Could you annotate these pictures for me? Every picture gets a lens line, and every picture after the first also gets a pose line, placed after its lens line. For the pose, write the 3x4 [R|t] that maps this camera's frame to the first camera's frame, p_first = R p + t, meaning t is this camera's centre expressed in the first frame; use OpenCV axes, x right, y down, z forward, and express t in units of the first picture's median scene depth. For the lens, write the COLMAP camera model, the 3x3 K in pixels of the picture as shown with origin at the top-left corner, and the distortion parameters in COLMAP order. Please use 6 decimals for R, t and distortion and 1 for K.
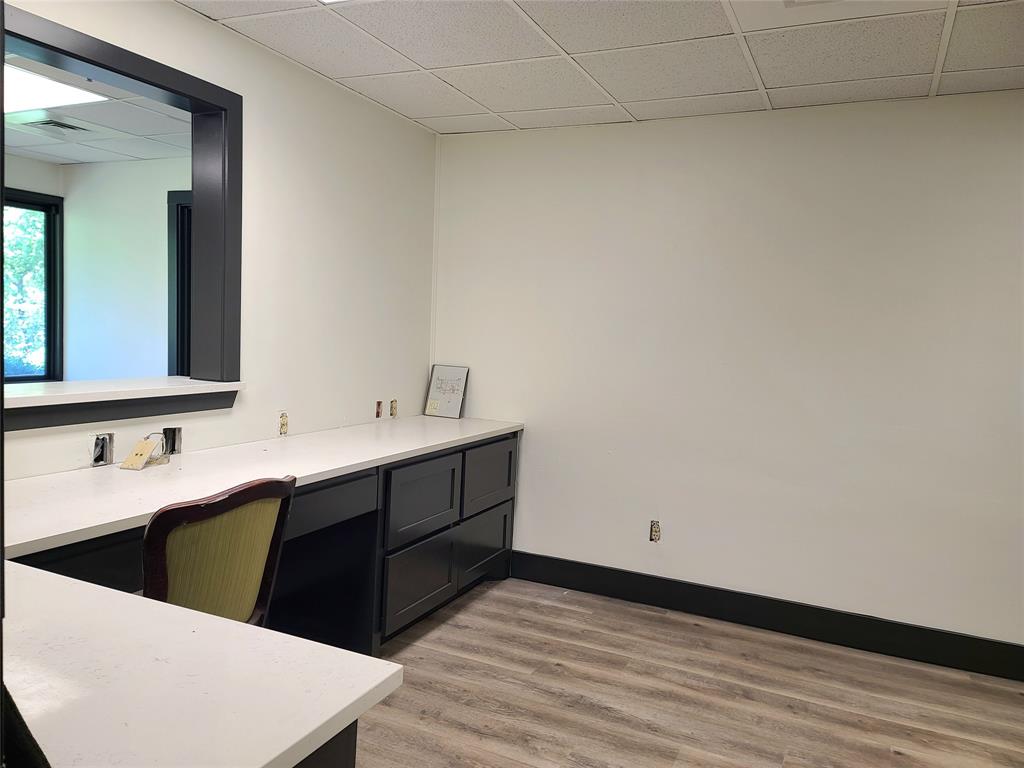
lens RADIAL K [[758.2, 0, 512.0], [0, 758.2, 384.0], [0, 0, 1]] dist [0.002947, 0.000662]
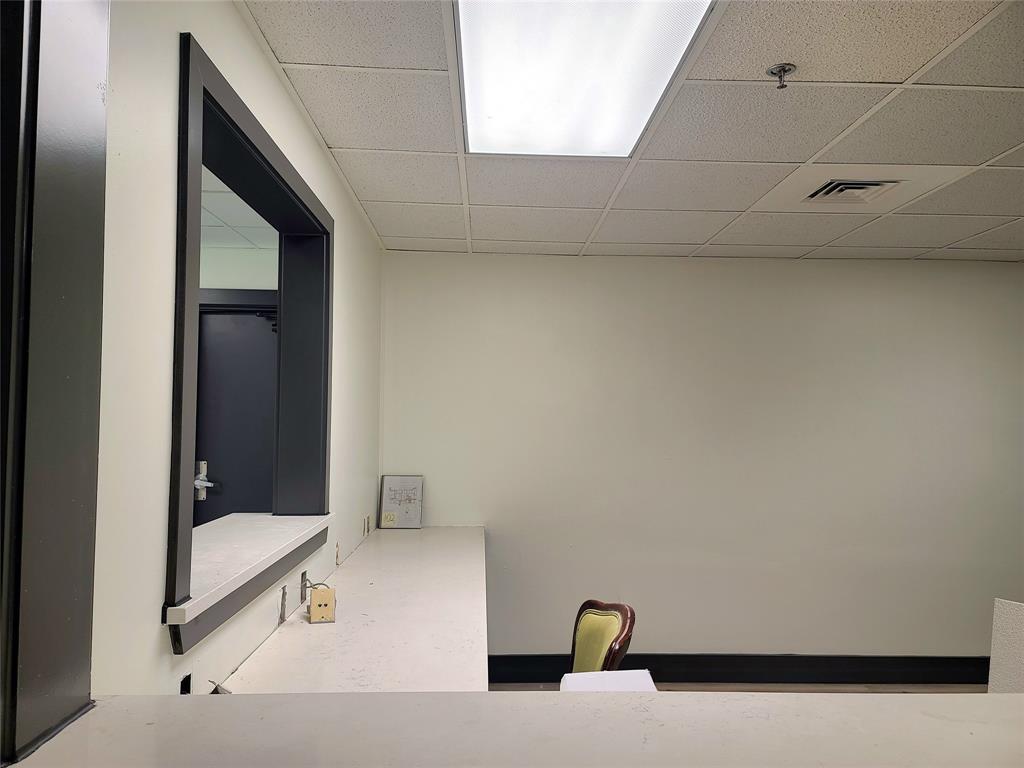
lens RADIAL K [[758.2, 0, 512.0], [0, 758.2, 384.0], [0, 0, 1]] dist [0.002947, 0.000662]
pose [[0.890937, -0.014052, 0.453909, -0.407242], [0.062687, 0.993758, -0.092279, -0.043078], [-0.449779, 0.110669, 0.886257, 0.032485]]
